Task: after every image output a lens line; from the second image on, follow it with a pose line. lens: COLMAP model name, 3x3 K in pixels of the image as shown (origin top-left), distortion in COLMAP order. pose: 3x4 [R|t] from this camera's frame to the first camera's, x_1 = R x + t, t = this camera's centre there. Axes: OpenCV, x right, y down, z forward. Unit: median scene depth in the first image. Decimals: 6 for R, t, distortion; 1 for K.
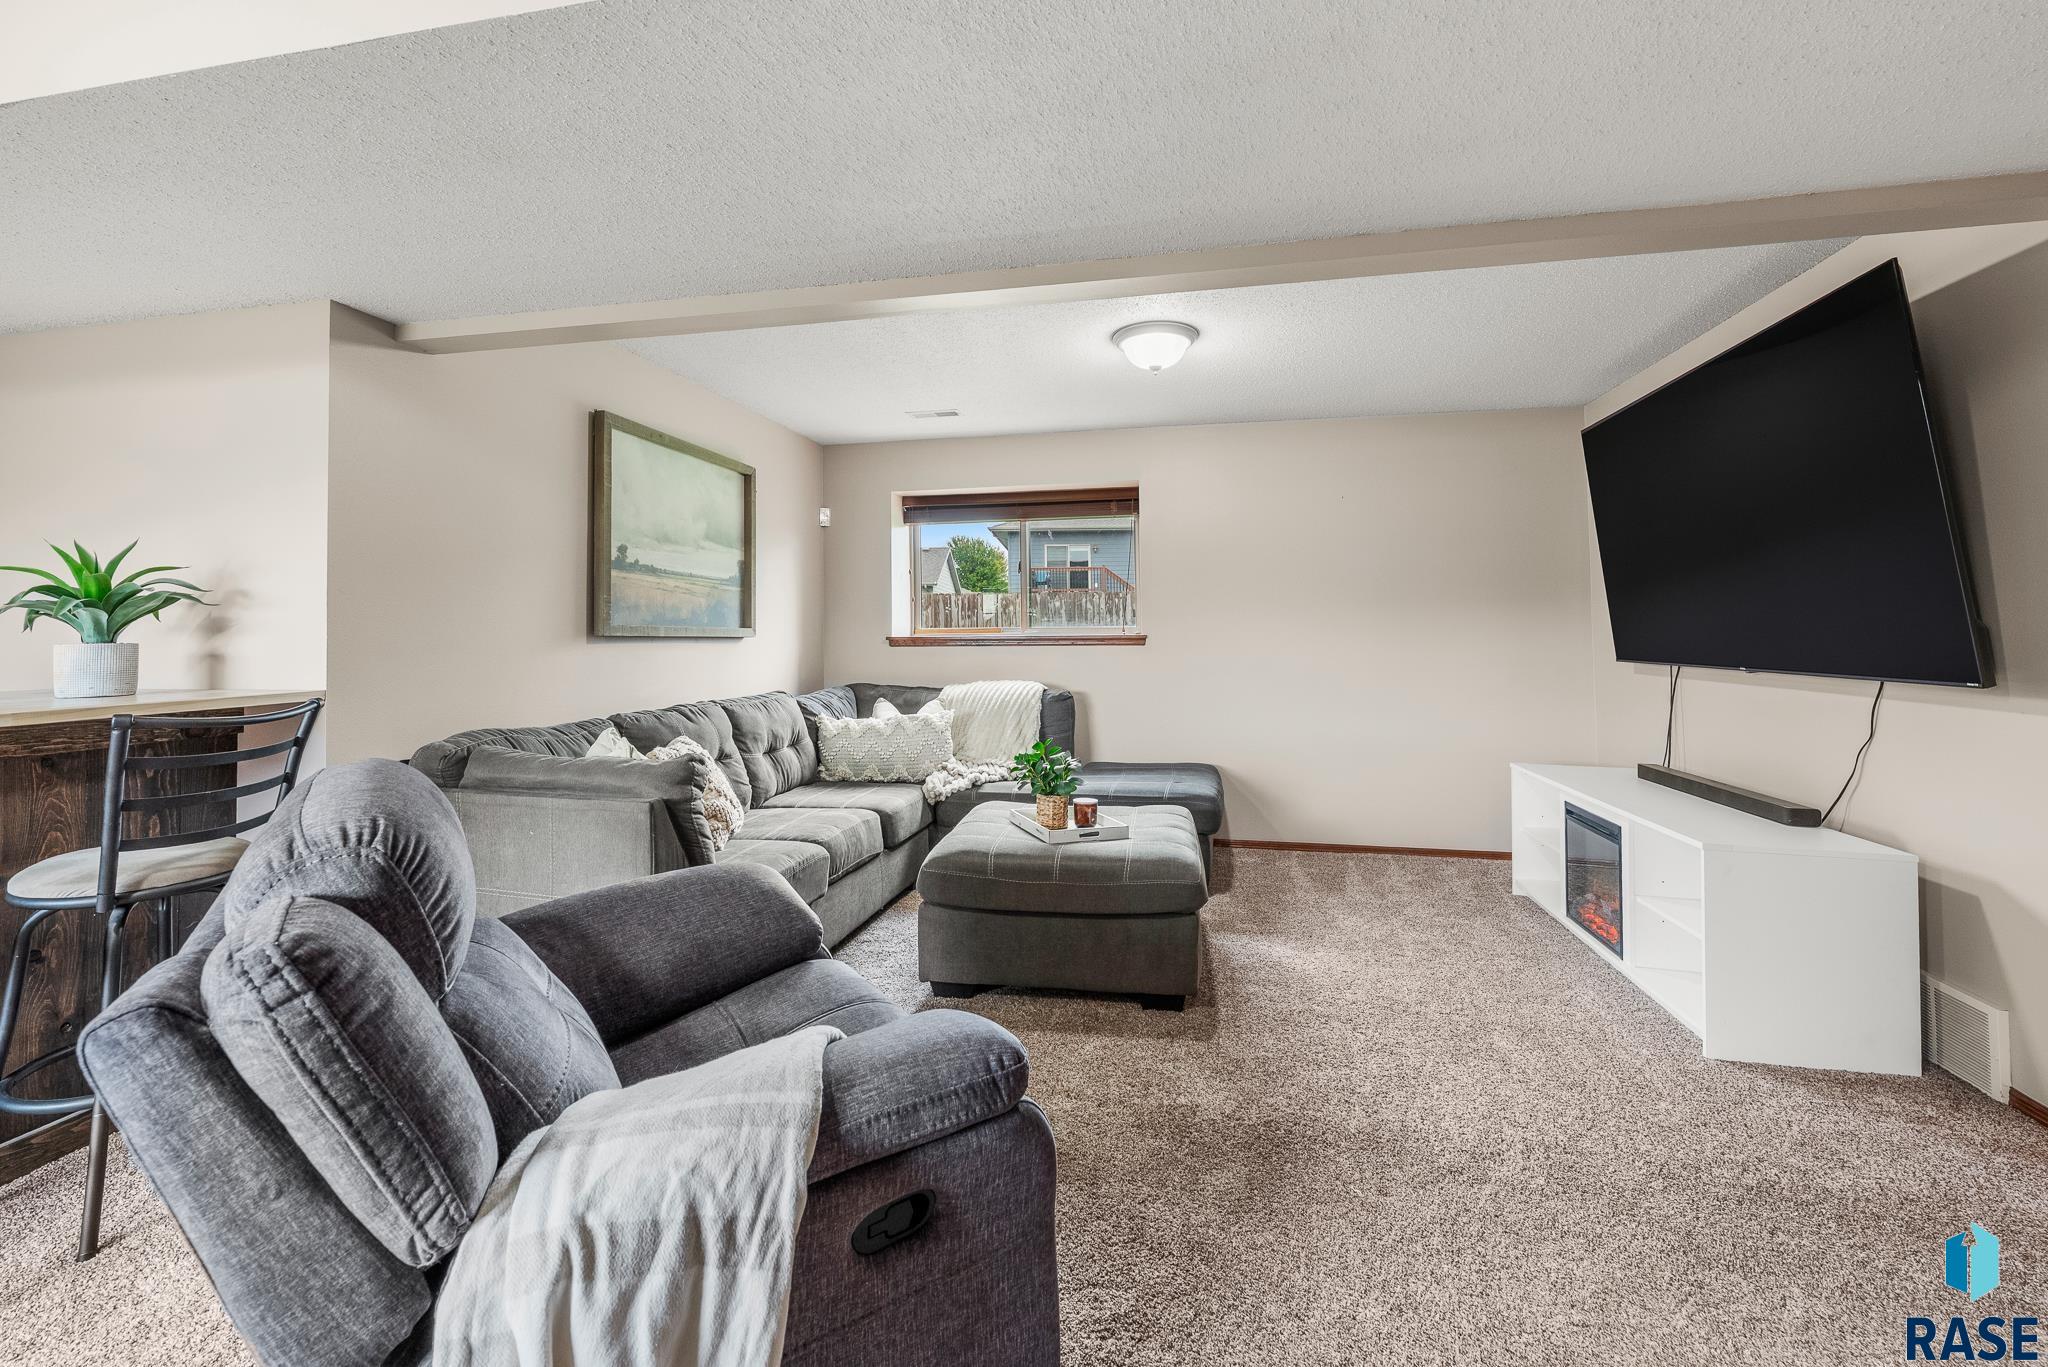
lens RADIAL K [[841.3, 0, 1014.2], [0, 841.3, 622.9], [0, 0, 1]] dist [-0.000513, -0.000086]
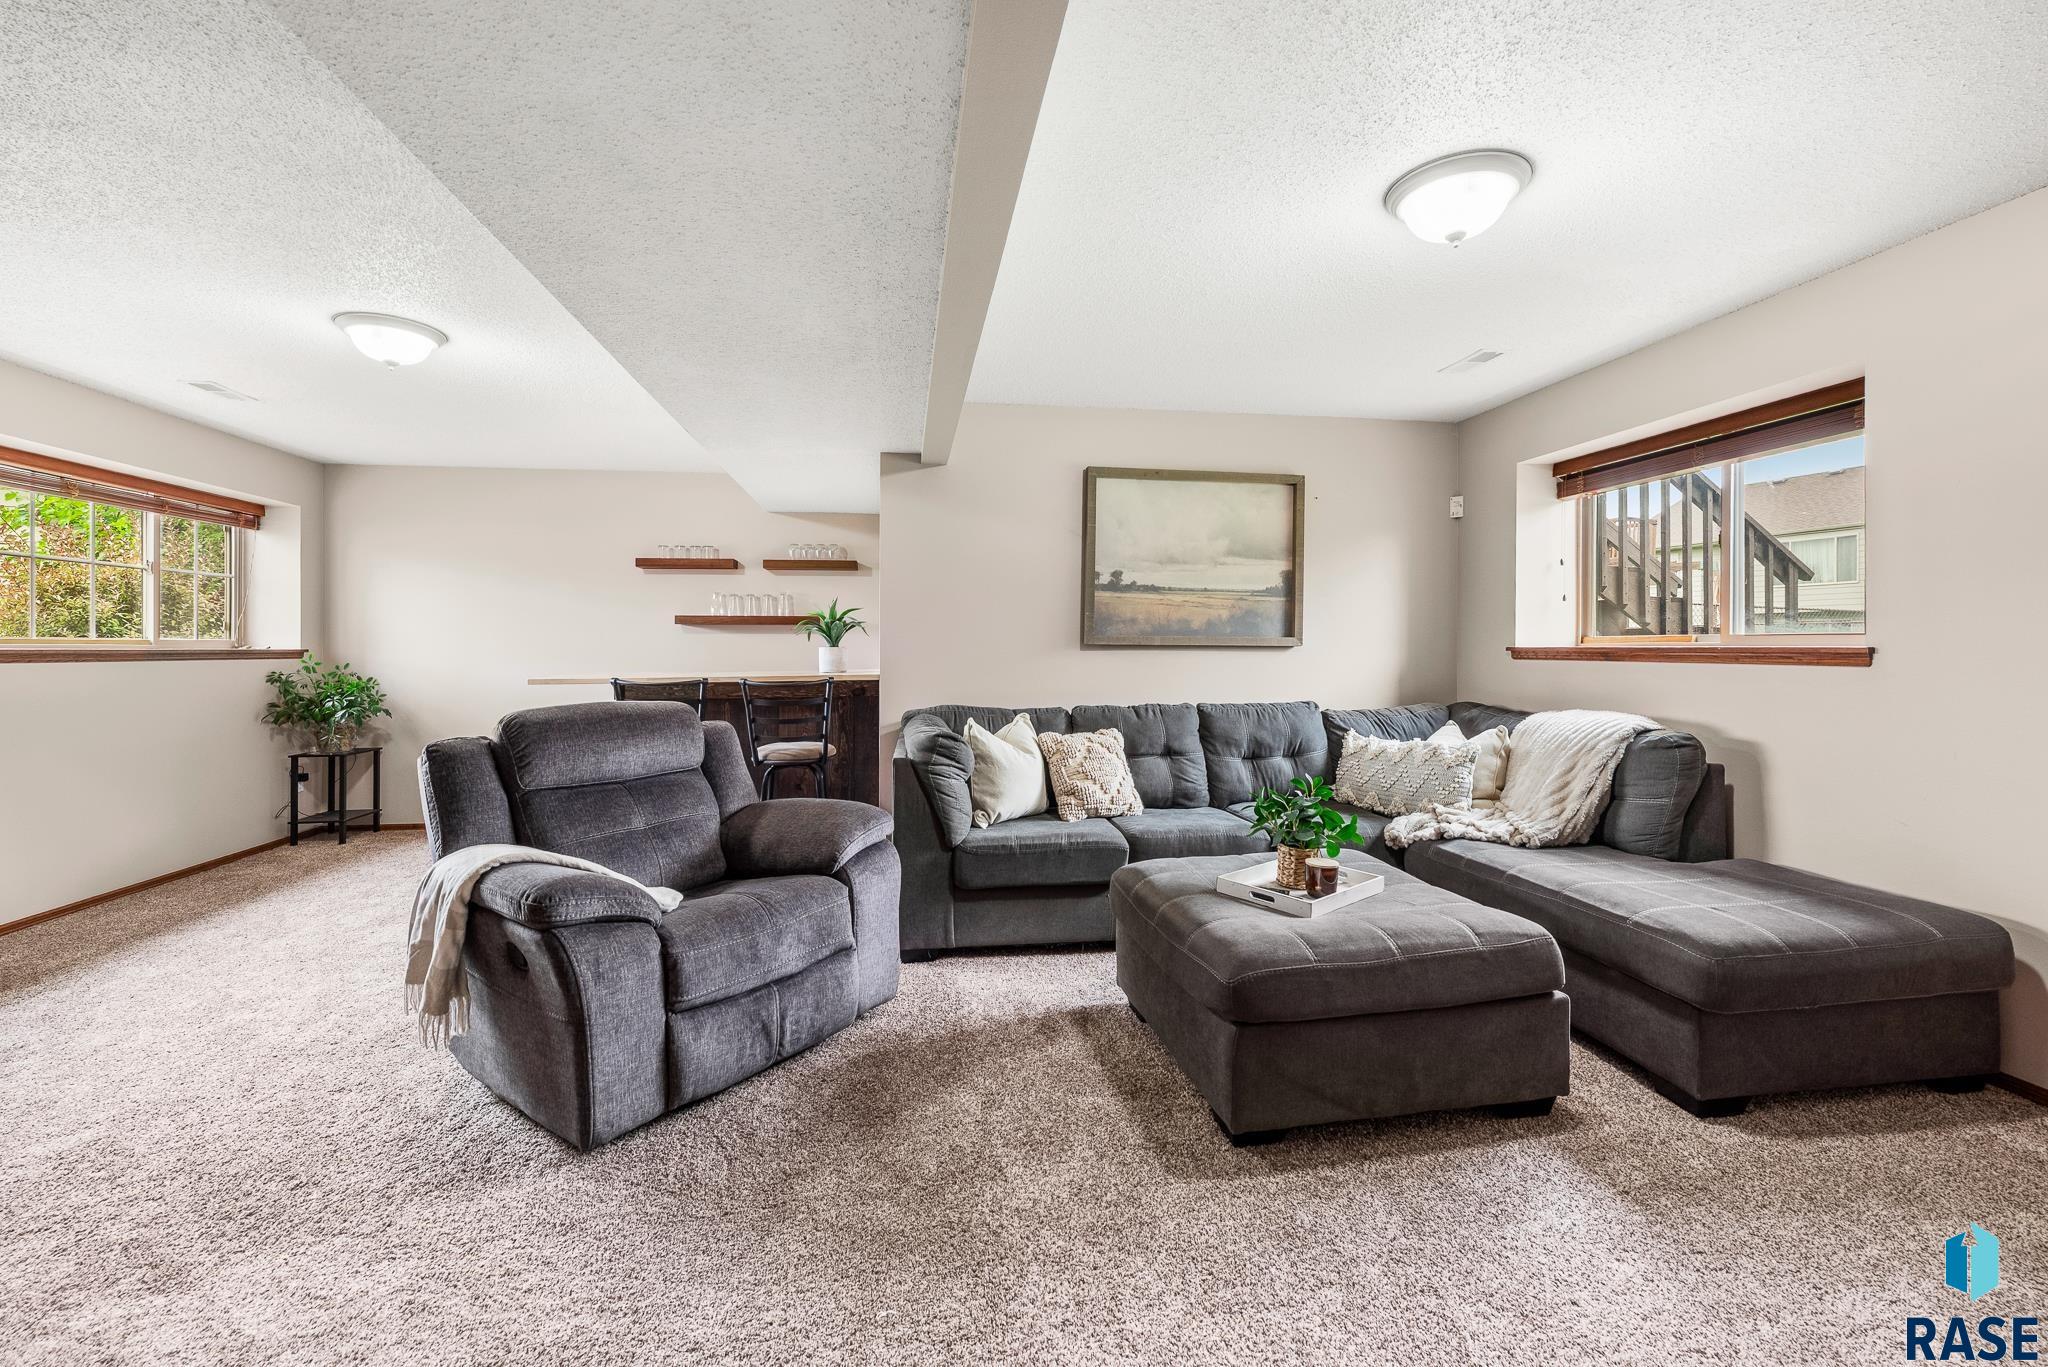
lens RADIAL K [[846.5, 0, 1050.1], [0, 846.5, 650.8], [0, 0, 1]] dist [-0.000560, -0.000054]
pose [[0.372634, 0.010696, -0.927917, 0.735718], [0.011159, 0.999810, 0.016006, 0.004156], [0.927911, -0.016319, 0.372444, 0.504870]]
